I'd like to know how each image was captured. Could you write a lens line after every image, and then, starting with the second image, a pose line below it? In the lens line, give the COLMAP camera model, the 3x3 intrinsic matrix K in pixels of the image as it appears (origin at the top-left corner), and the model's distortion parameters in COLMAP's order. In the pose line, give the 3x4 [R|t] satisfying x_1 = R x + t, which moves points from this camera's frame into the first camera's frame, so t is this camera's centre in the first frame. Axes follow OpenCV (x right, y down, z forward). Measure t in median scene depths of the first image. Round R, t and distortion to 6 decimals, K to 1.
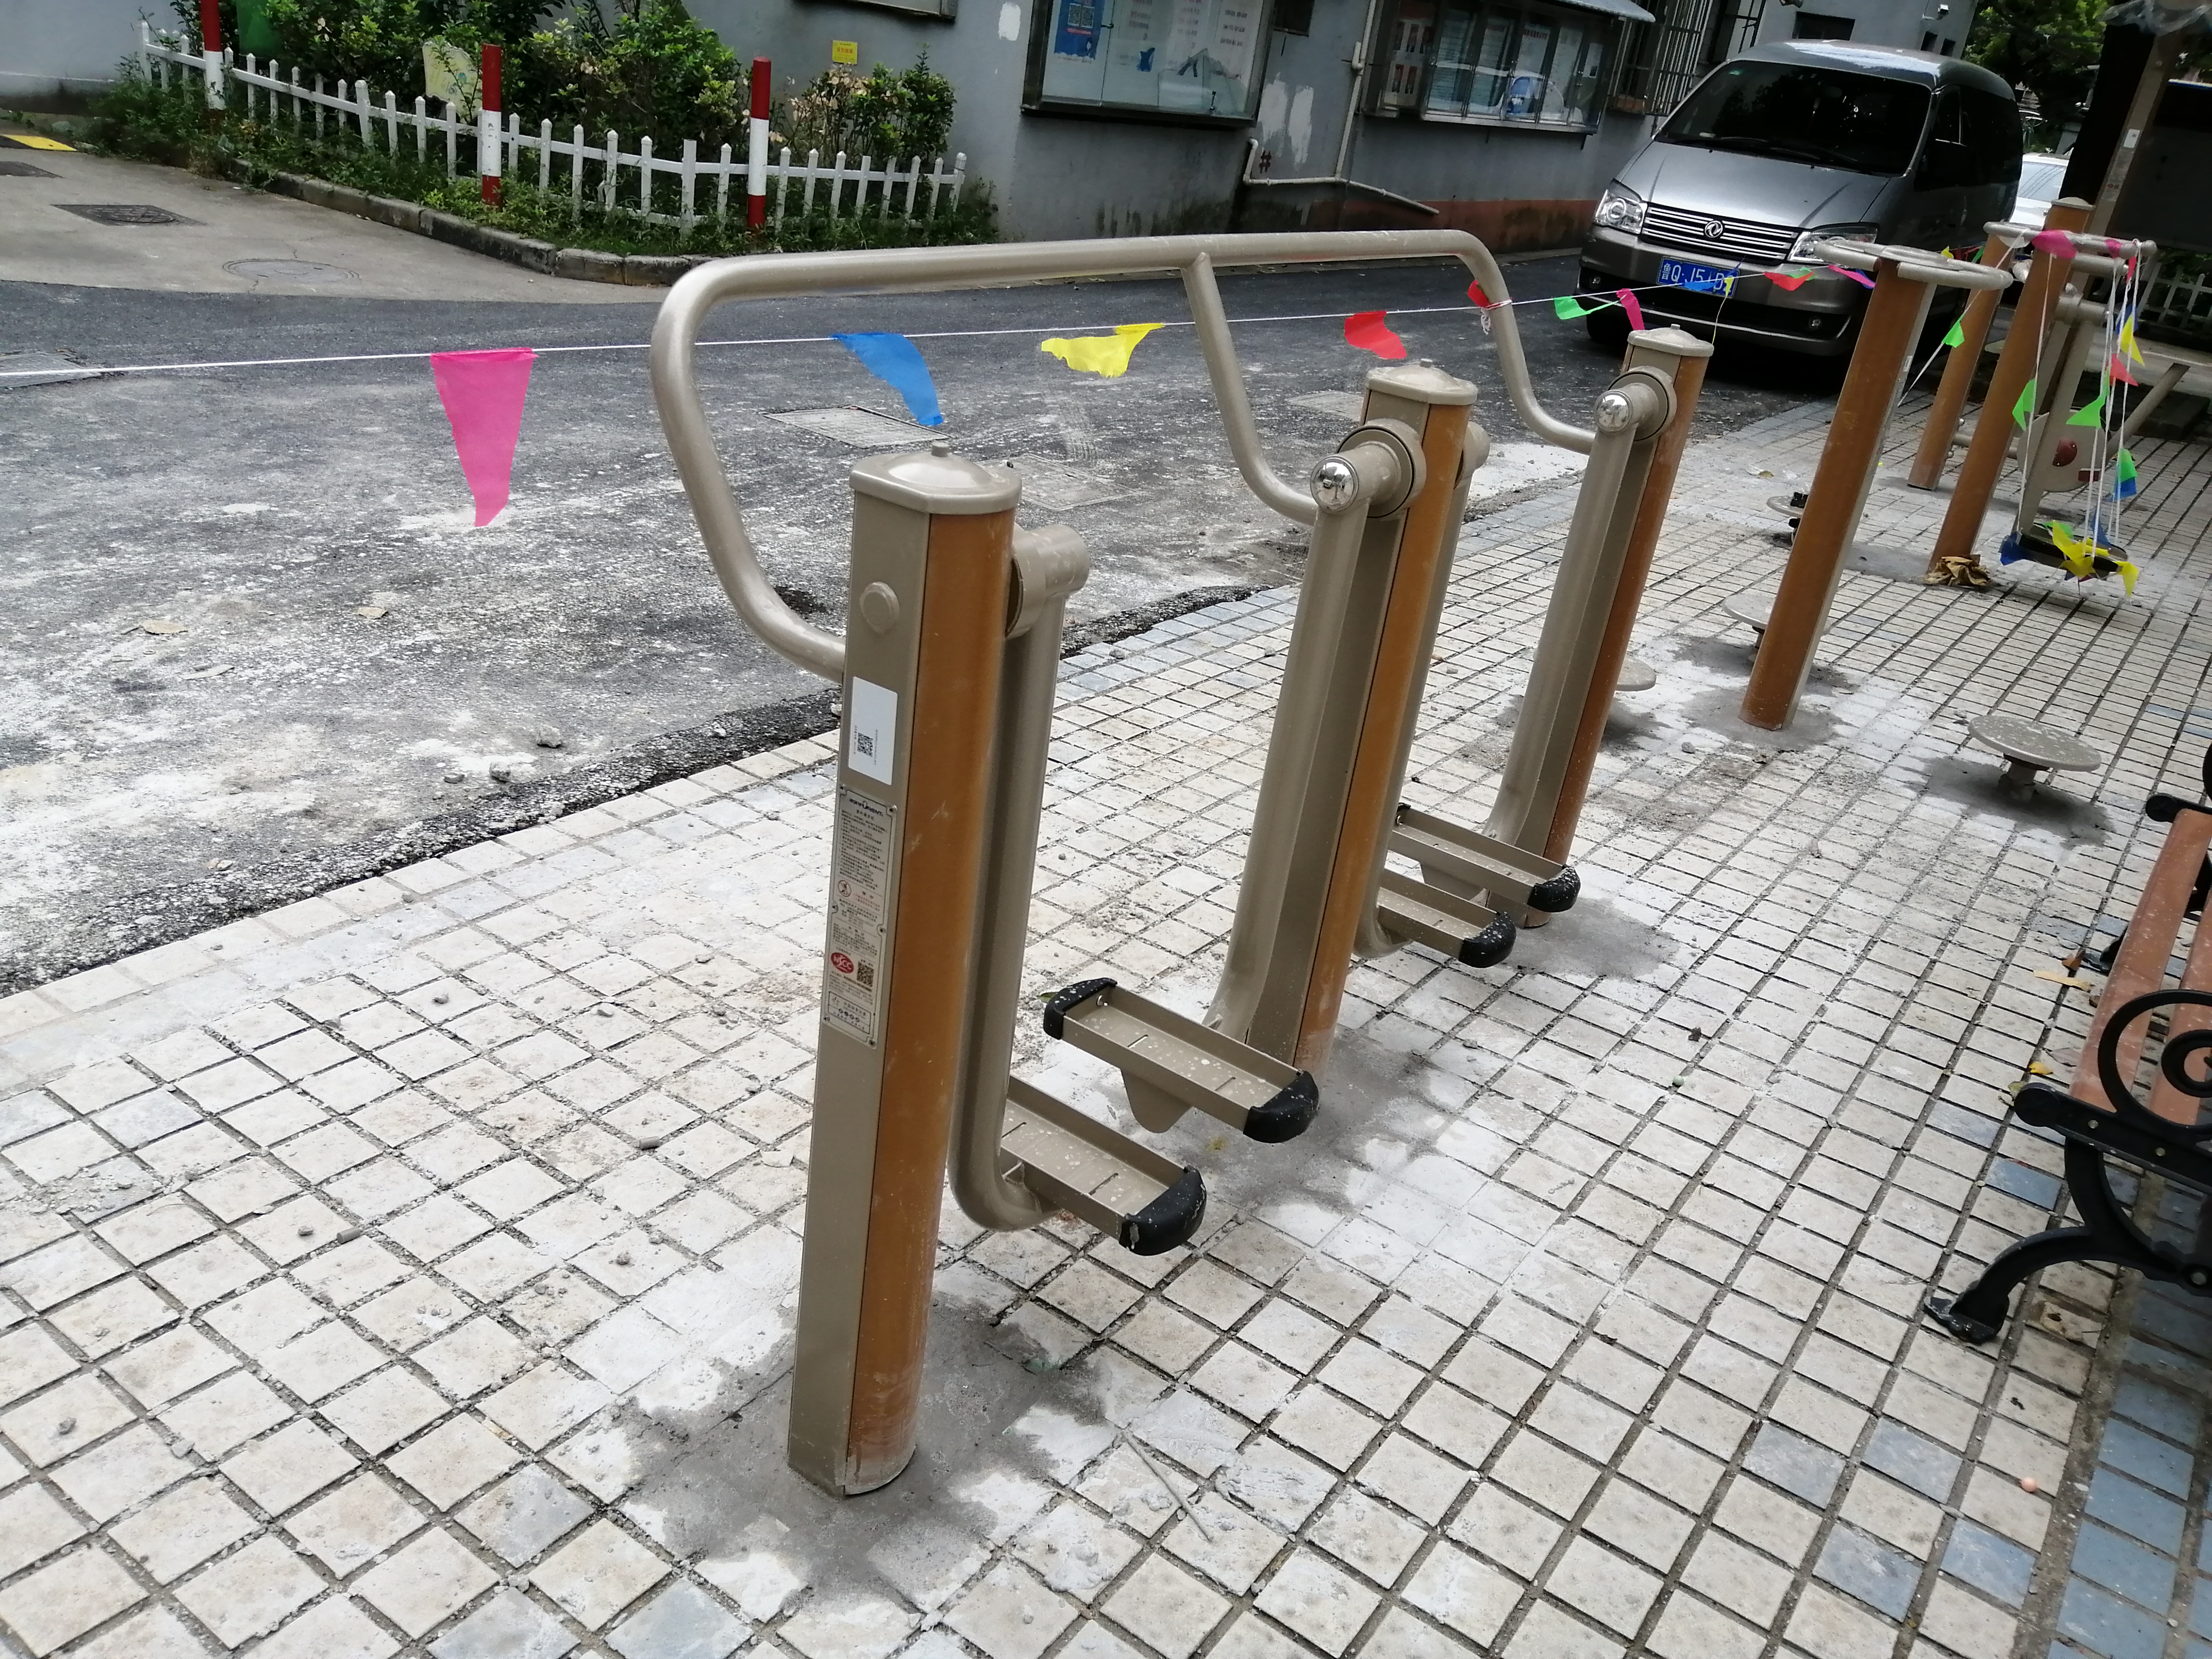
lens RADIAL K [[1724.6, 0, 1103.2], [0, 1724.6, 847.8], [0, 0, 1]] dist [0.112252, -0.201048]
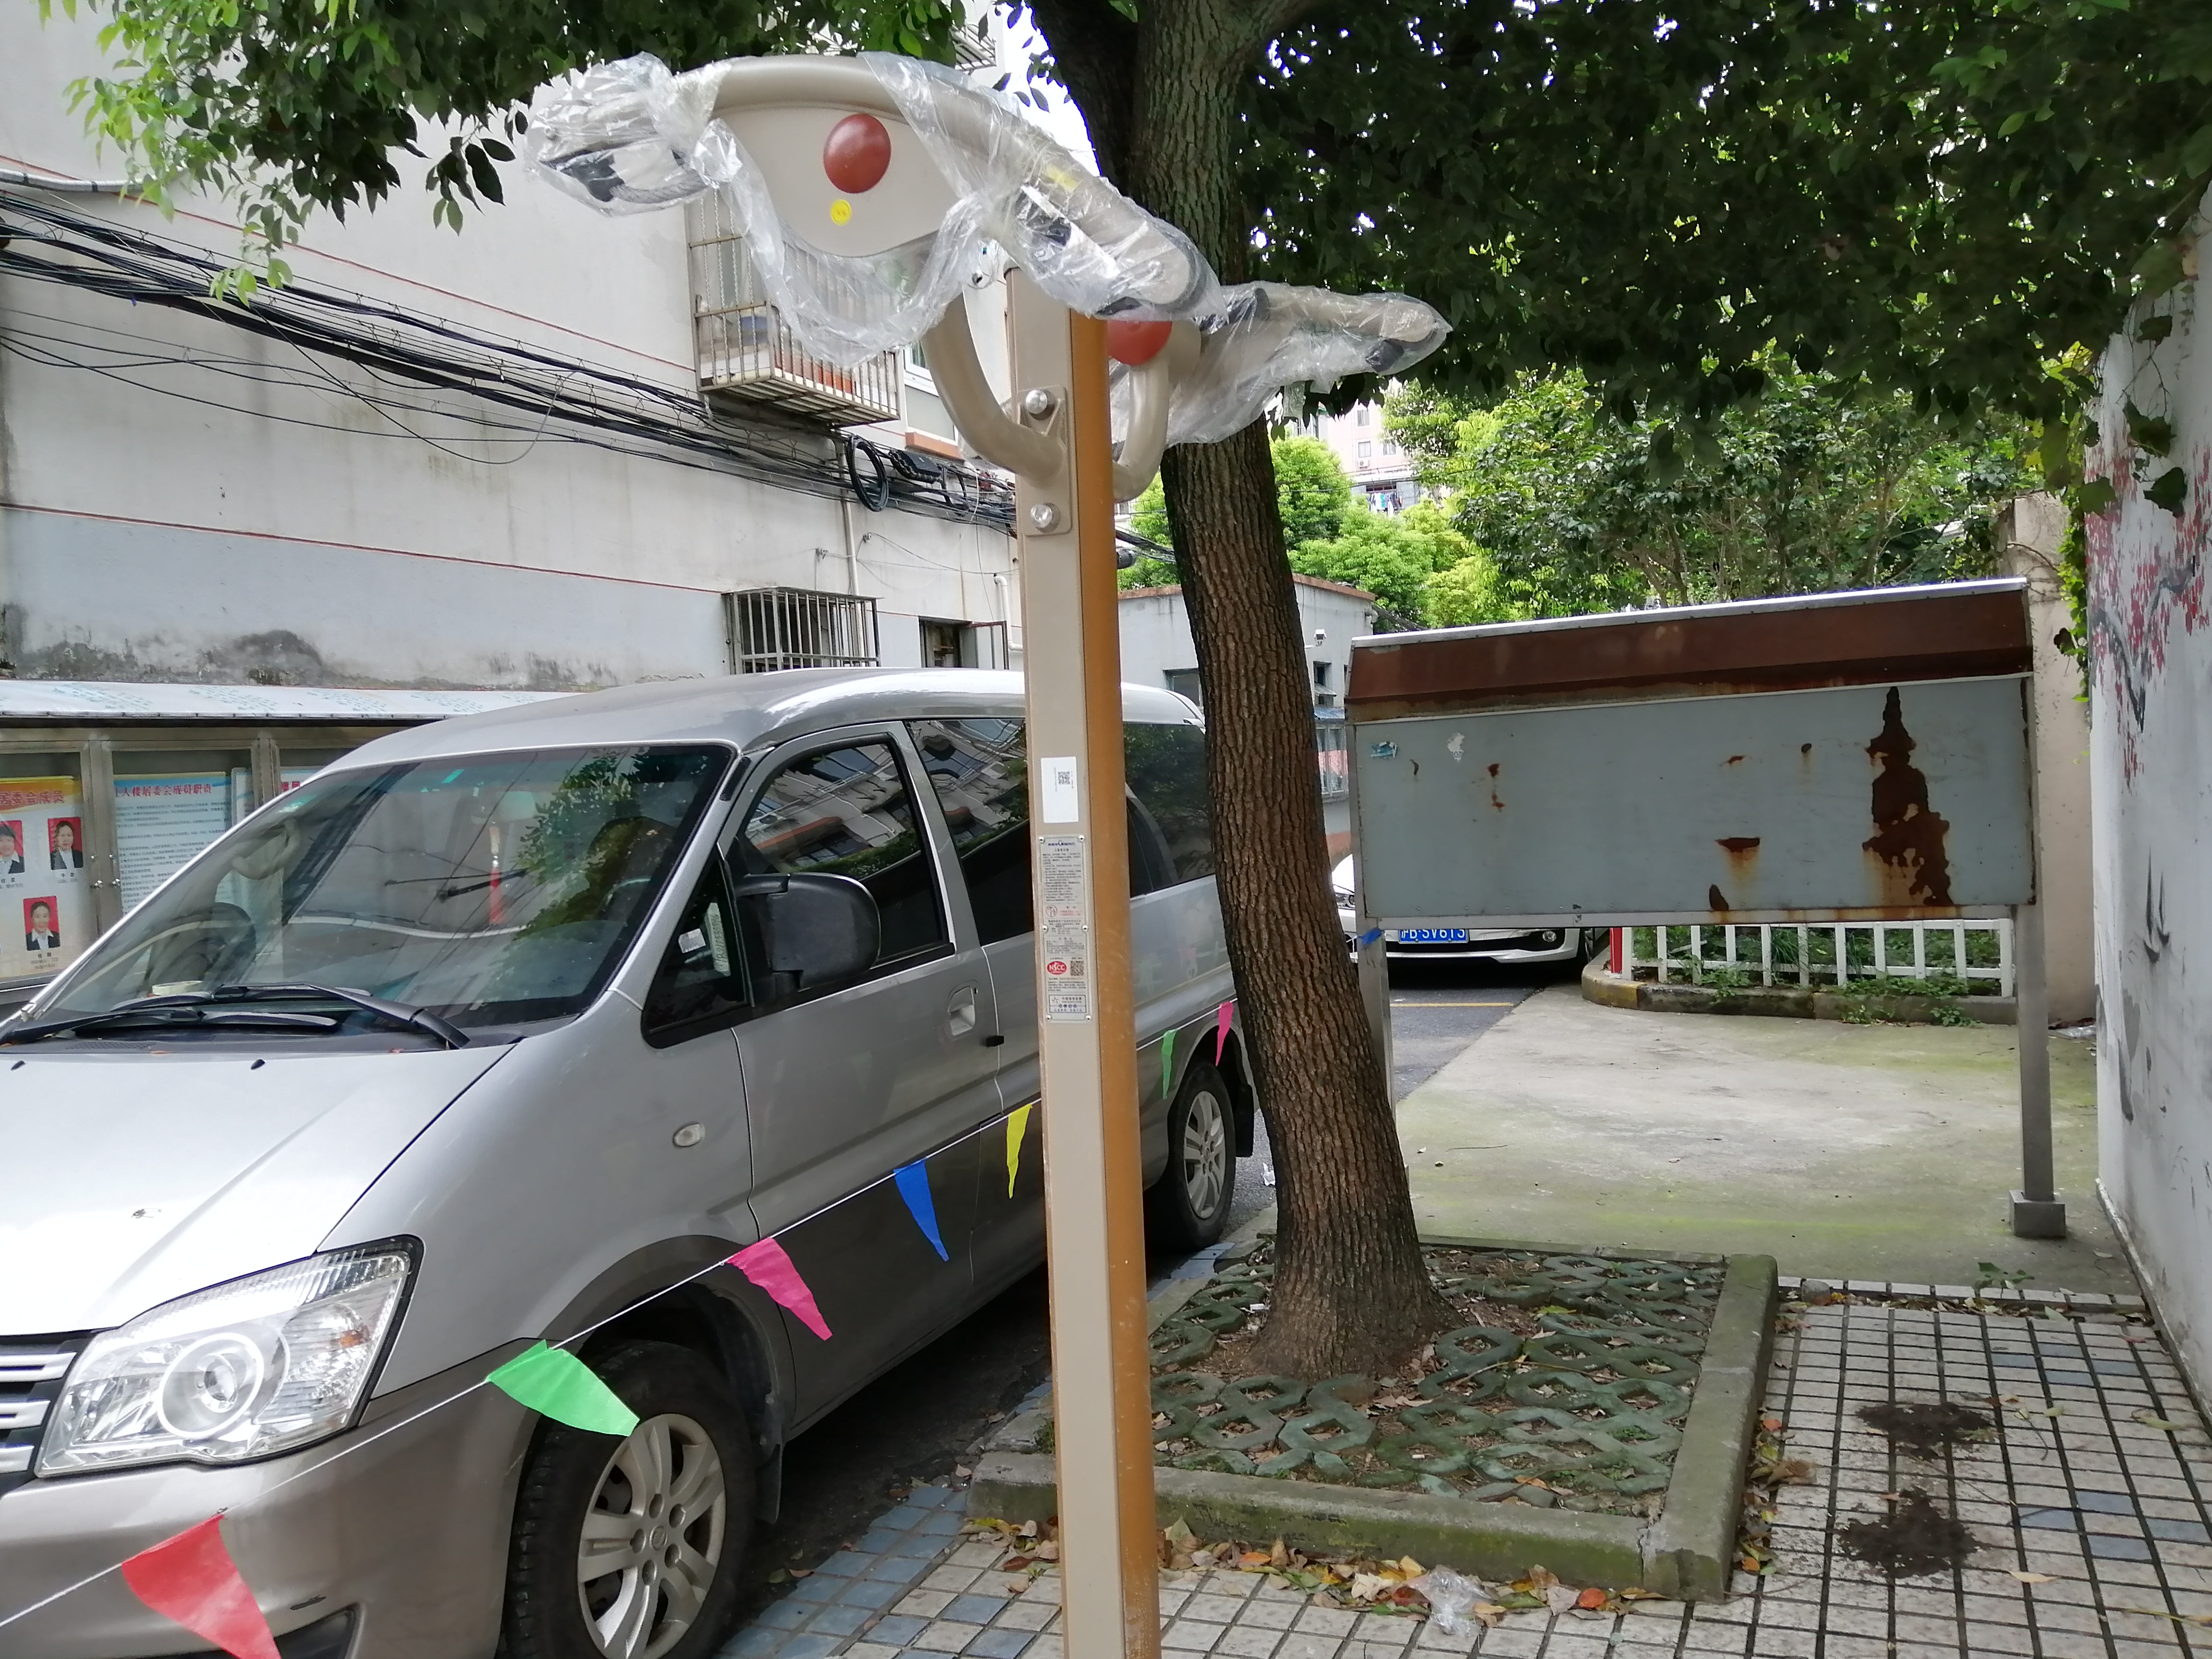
lens RADIAL K [[1763.1, 0, 1101.0], [0, 1763.1, 885.8], [0, 0, 1]] dist [0.031252, -0.069212]
pose [[0.959952, -0.208175, 0.187497, 0.542389], [0.262279, 0.903040, -0.340189, -0.304408], [-0.098499, 0.375742, 0.921475, 0.768063]]
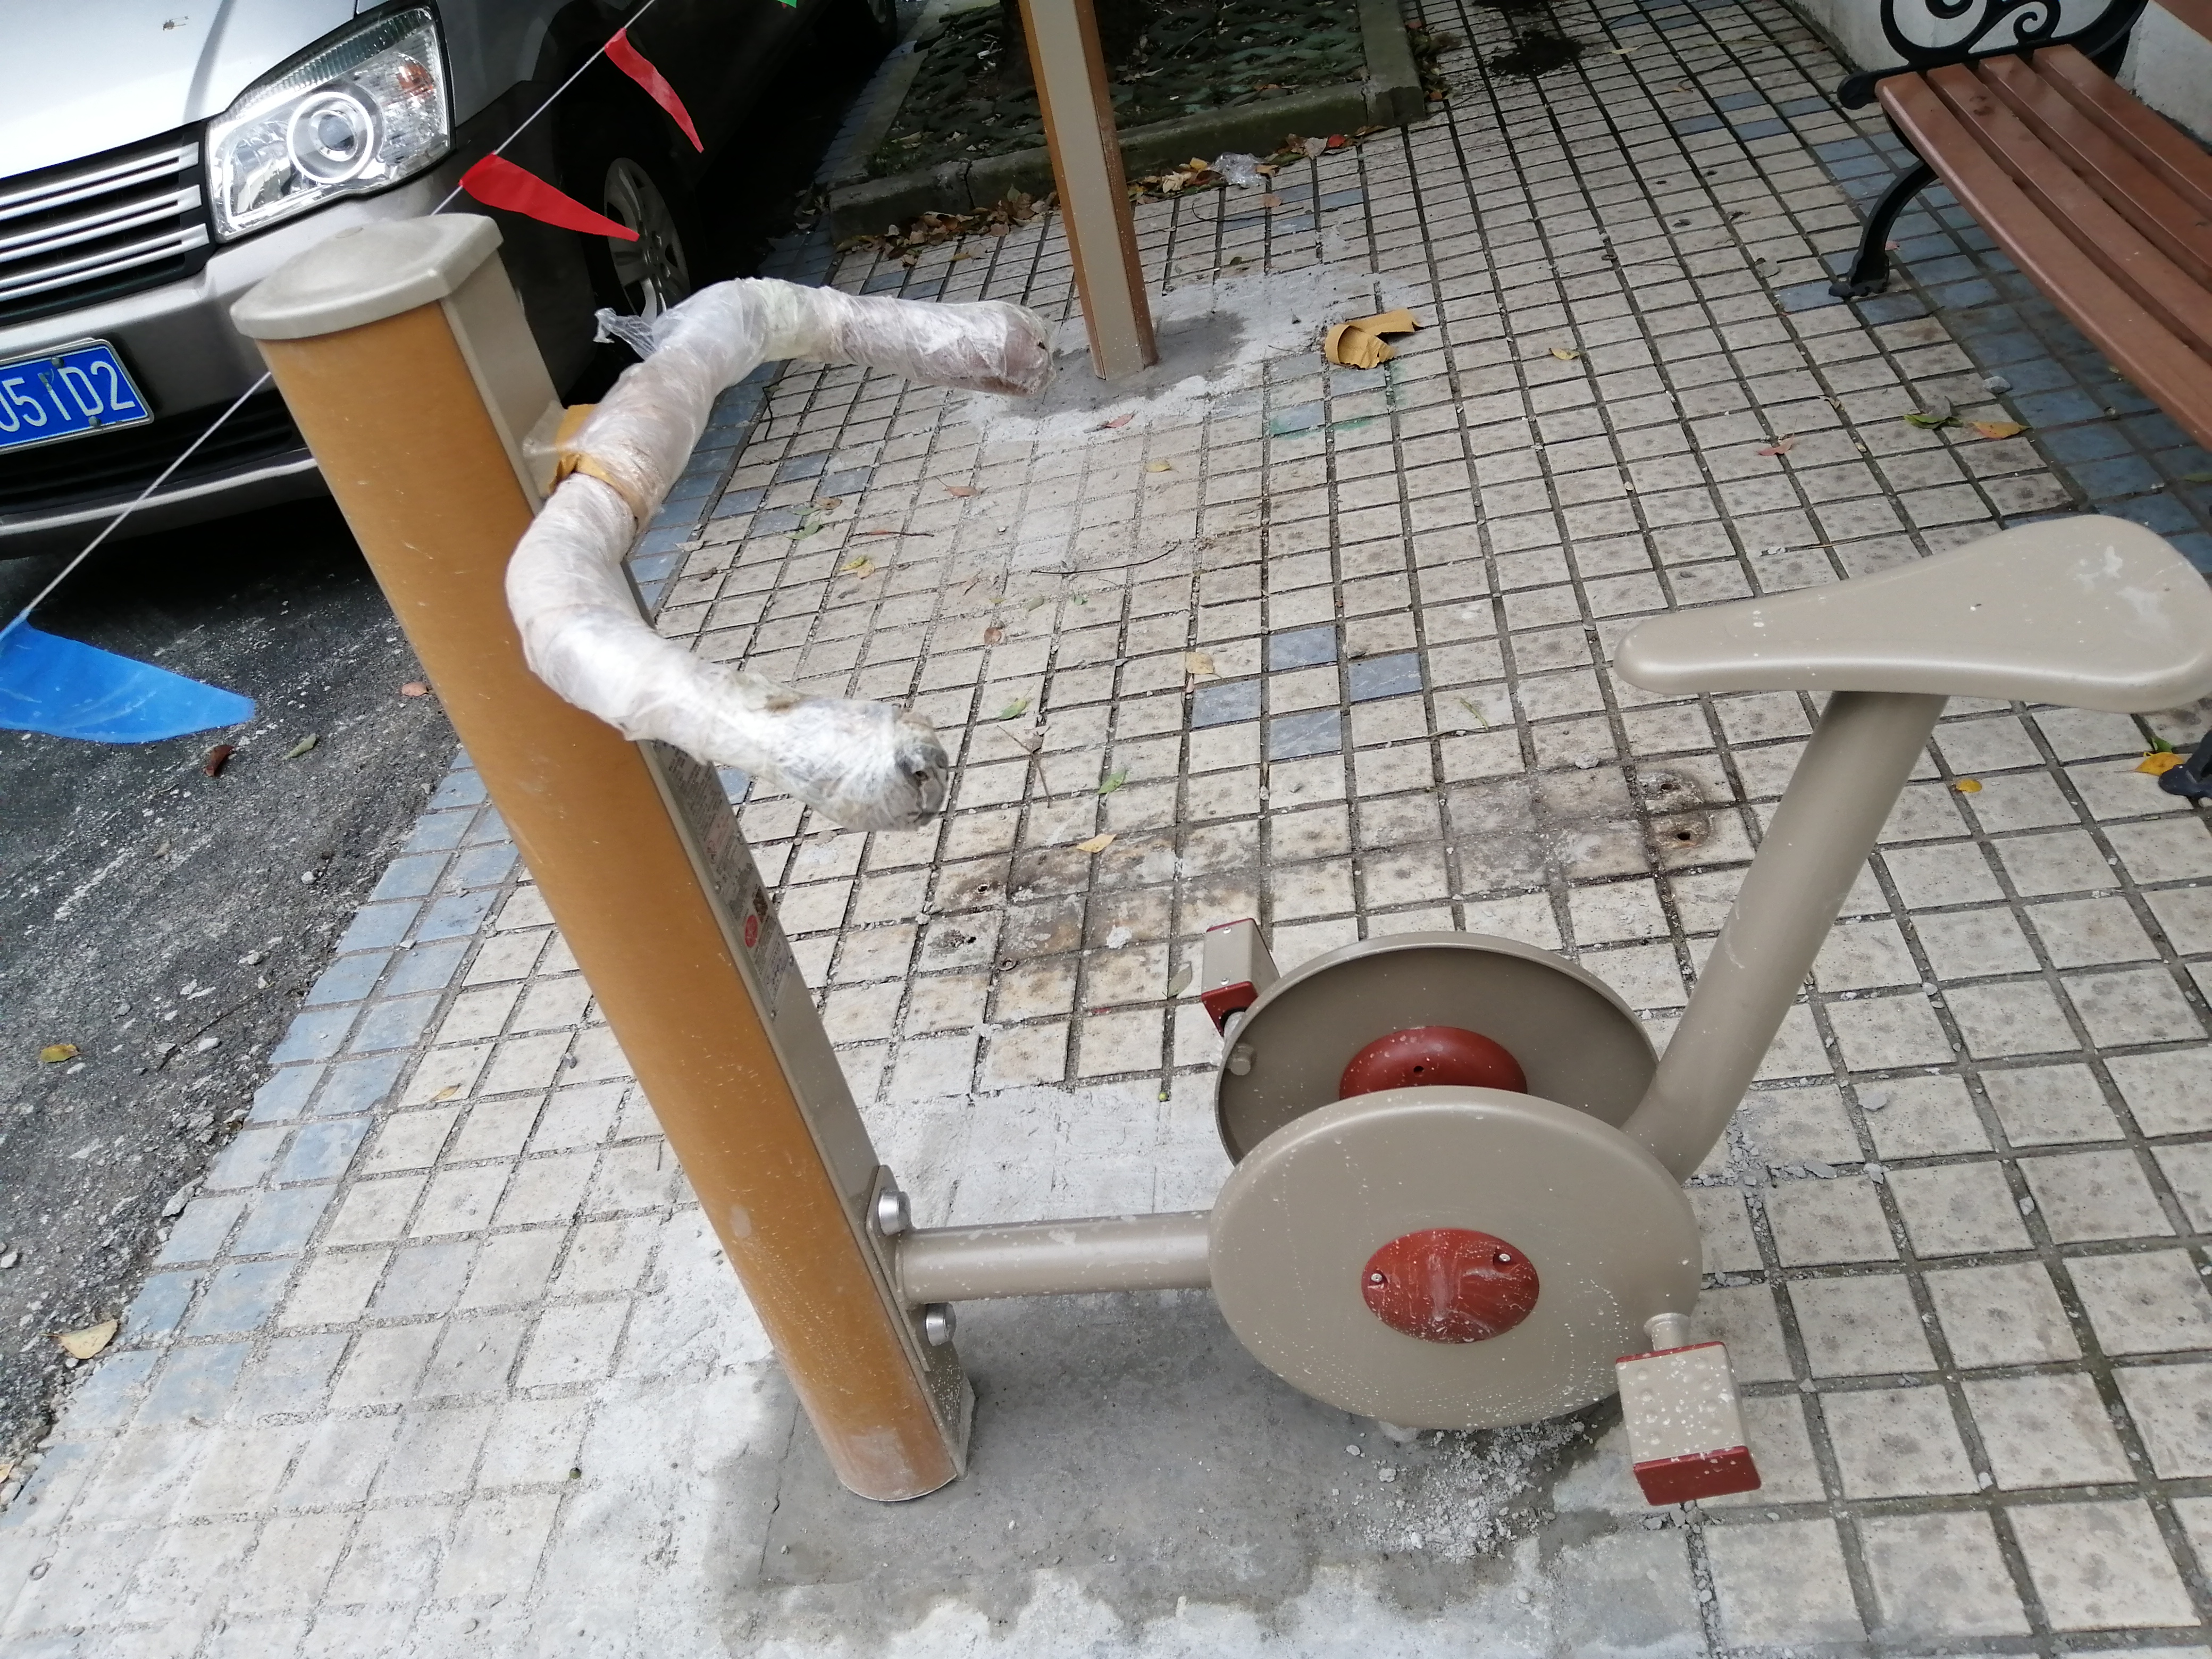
lens RADIAL K [[1740.7, 0, 1096.2], [0, 1740.7, 814.7], [0, 0, 1]] dist [-0.007806, 0.001883]
pose [[0.802189, -0.554466, 0.221496, 0.416994], [0.508952, 0.828974, 0.231884, -0.261234], [-0.312186, -0.073284, 0.947190, 0.702013]]
